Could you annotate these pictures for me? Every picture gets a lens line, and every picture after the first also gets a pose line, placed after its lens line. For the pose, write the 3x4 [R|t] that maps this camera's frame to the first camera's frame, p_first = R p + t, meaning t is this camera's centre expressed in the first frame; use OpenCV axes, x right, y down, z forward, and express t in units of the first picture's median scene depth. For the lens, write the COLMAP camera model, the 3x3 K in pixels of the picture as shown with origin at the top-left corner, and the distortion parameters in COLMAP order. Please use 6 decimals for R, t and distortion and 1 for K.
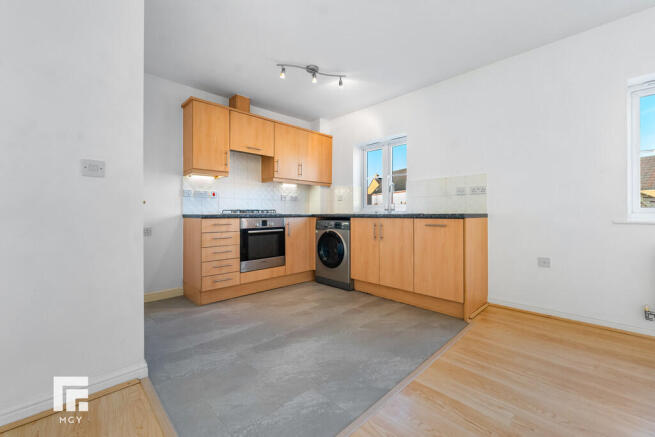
lens RADIAL K [[269.1, 0, 328.3], [0, 269.1, 213.7], [0, 0, 1]] dist [0.000460, -0.000043]
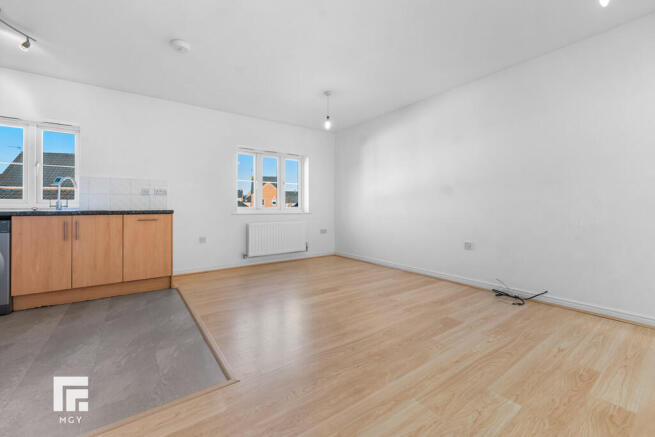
lens RADIAL K [[269.1, 0, 327.0], [0, 269.1, 212.3], [0, 0, 1]] dist [0.000460, -0.000043]
pose [[0.157259, -0.011376, 0.987492, -0.587018], [0.004658, 0.999931, 0.010778, -0.000330], [-0.987546, 0.002904, 0.157301, 0.002588]]
